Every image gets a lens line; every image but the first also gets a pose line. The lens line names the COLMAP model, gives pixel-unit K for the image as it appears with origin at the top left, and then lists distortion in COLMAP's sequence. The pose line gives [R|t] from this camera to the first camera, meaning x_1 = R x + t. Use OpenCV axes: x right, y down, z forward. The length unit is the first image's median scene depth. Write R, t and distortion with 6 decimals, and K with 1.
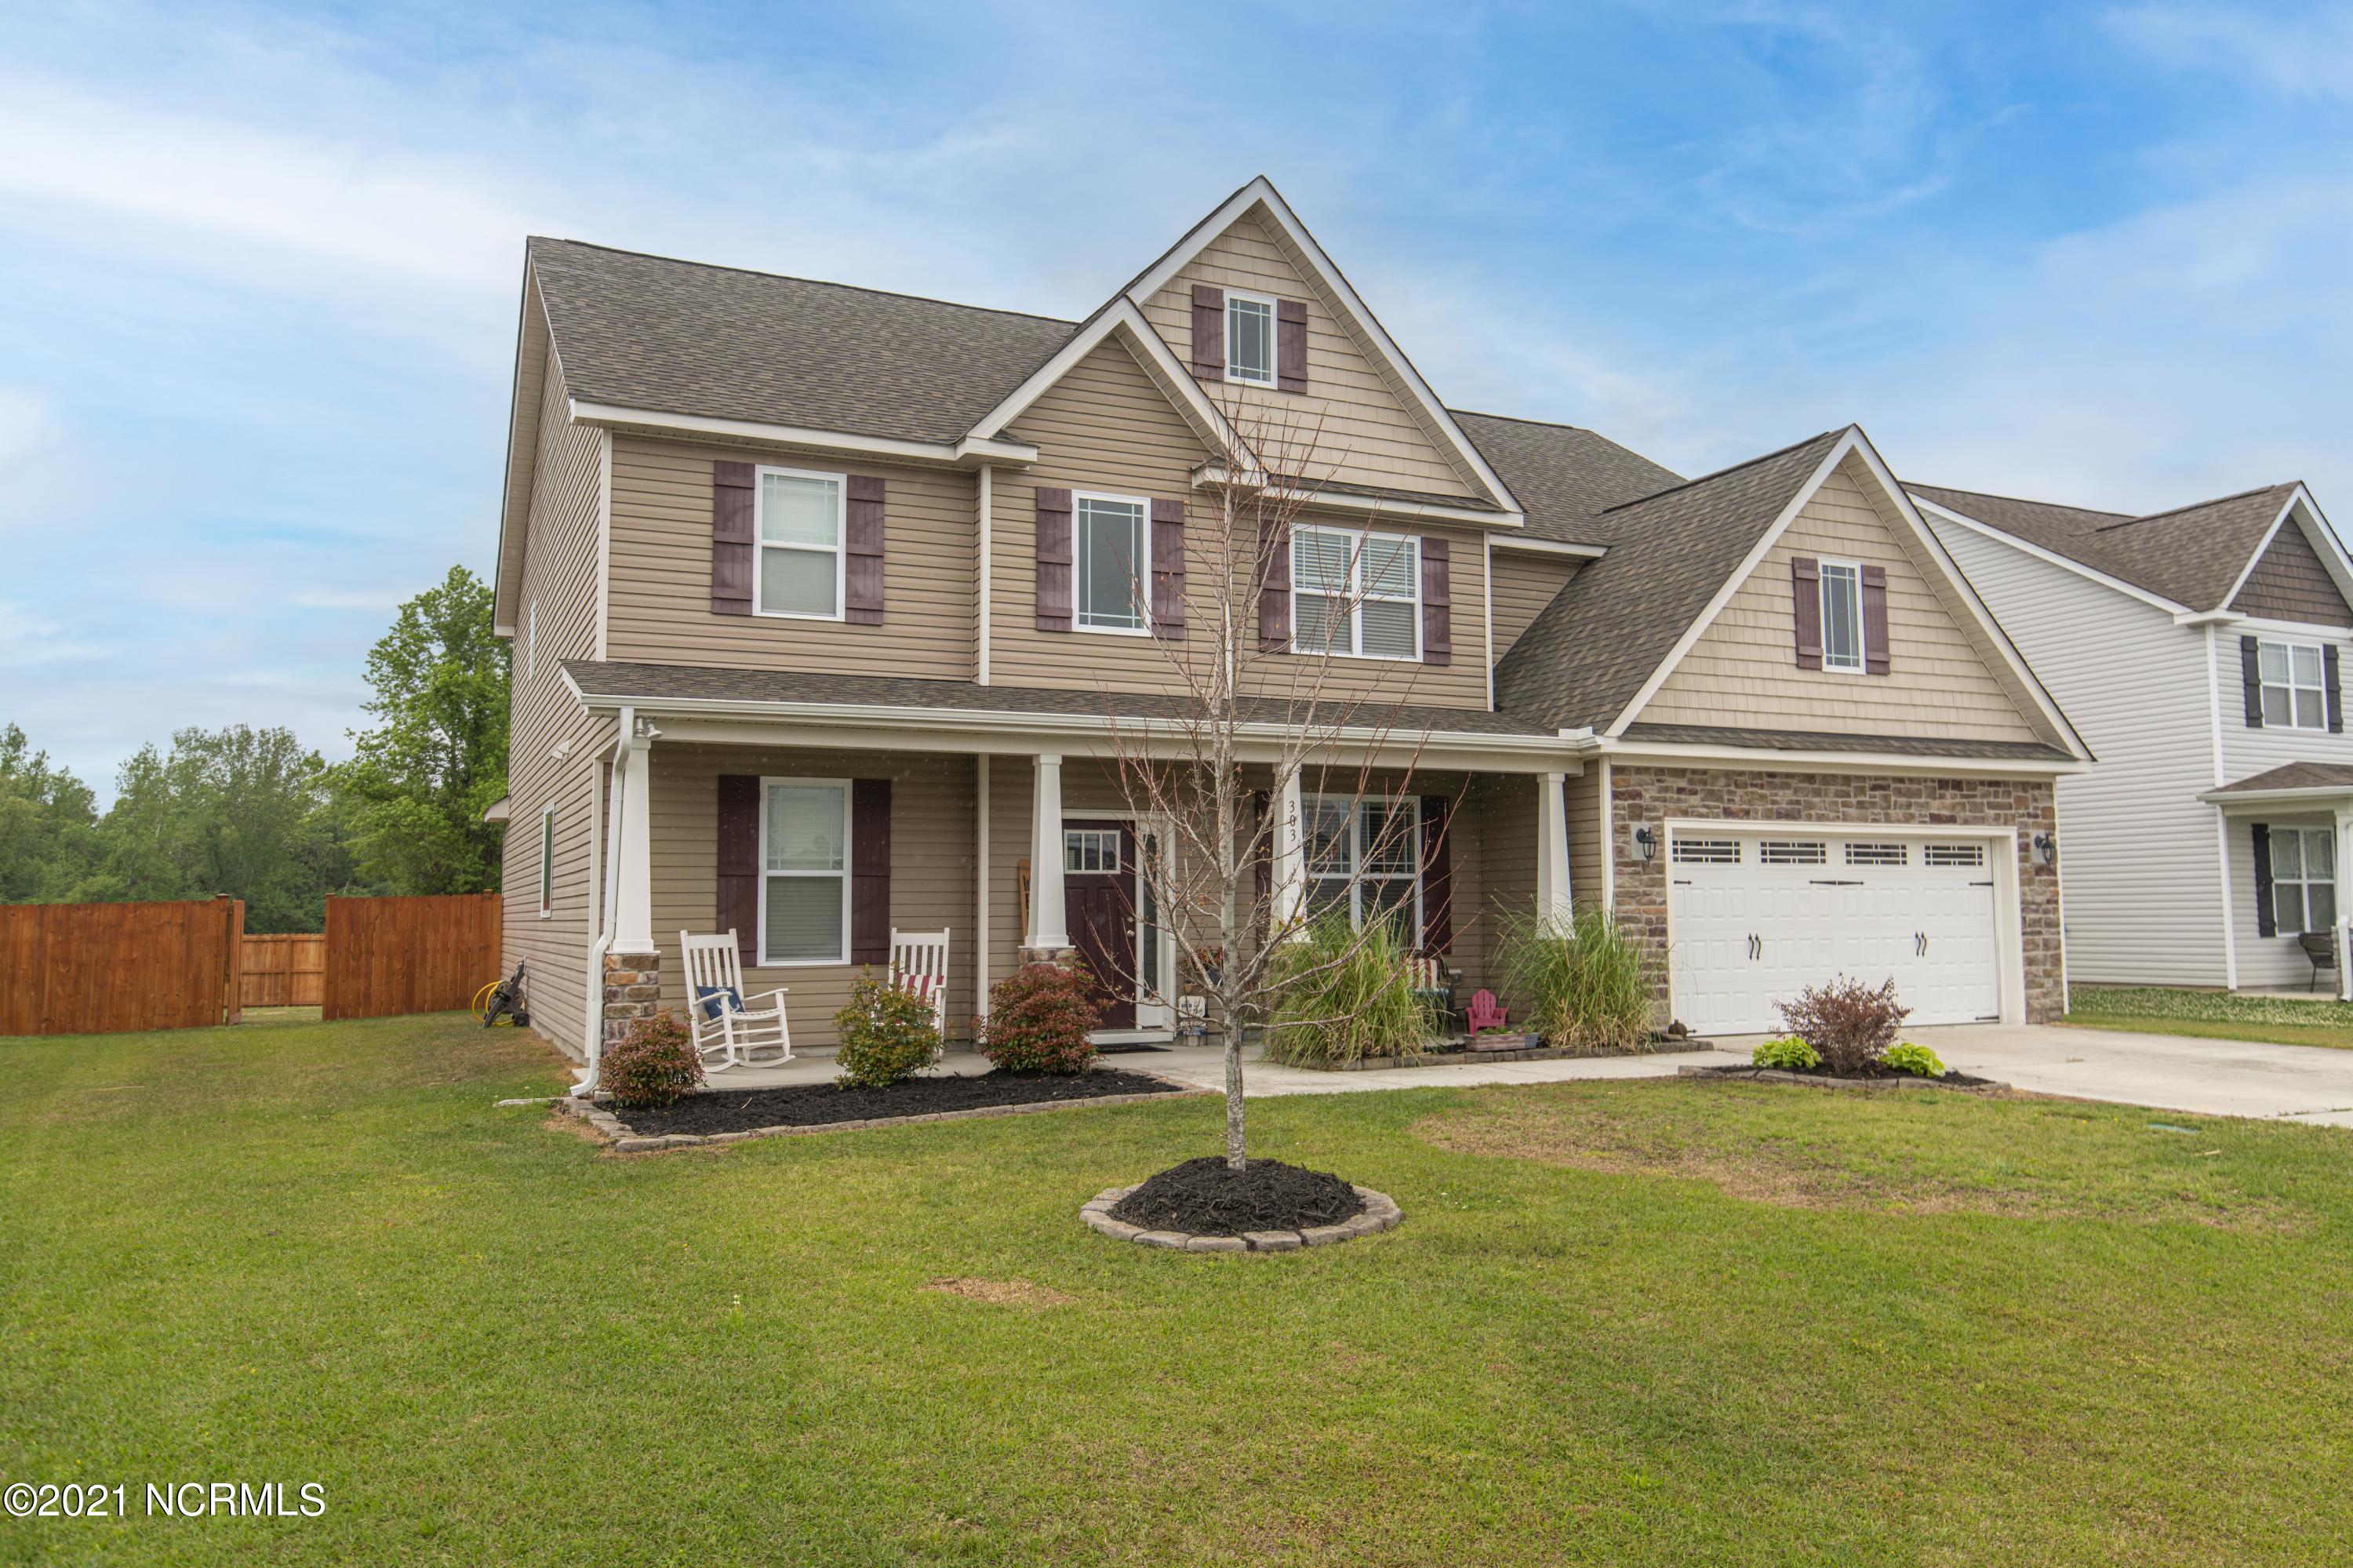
lens RADIAL K [[1659.9, 0, 1177.5], [0, 1659.9, 770.3], [0, 0, 1]] dist [-0.013034, -0.003201]
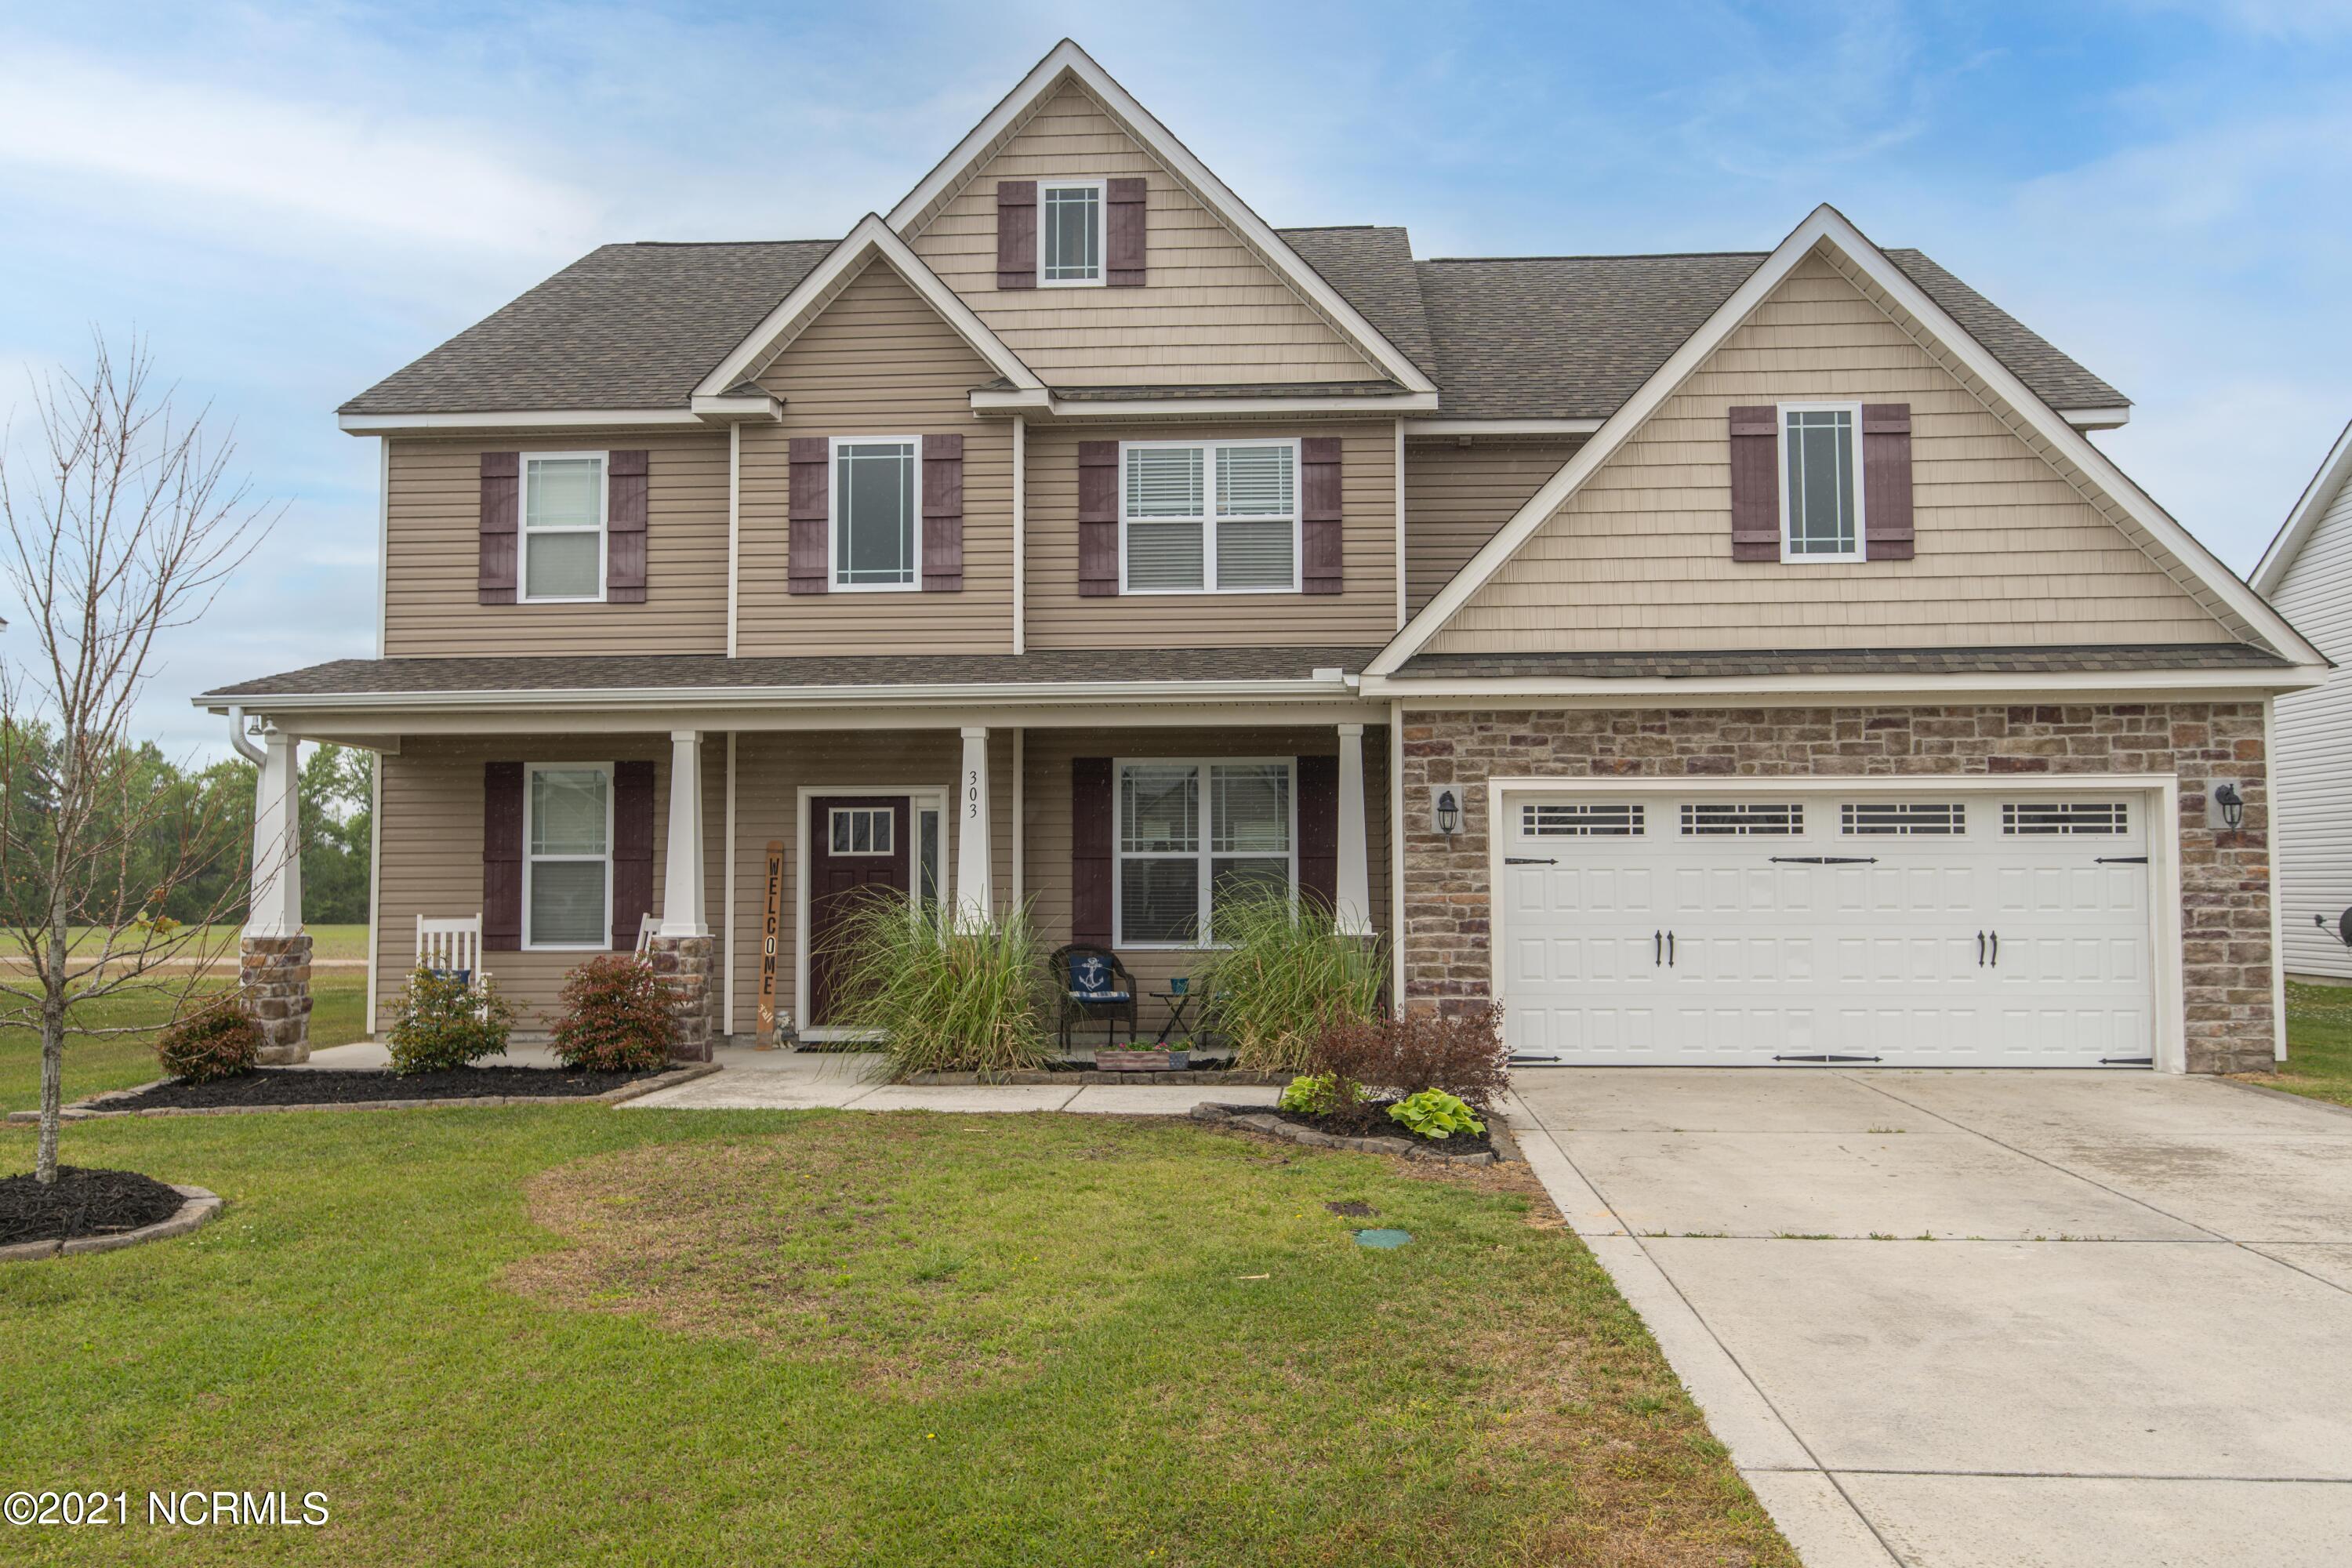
lens RADIAL K [[1788.2, 0, 1176.3], [0, 1788.2, 796.0], [0, 0, 1]] dist [-0.012505, 0.000088]
pose [[0.877523, -0.022180, -0.479022, 0.535944], [0.039222, 0.998903, 0.025600, 0.010270], [0.477929, -0.041253, 0.877430, 0.204805]]
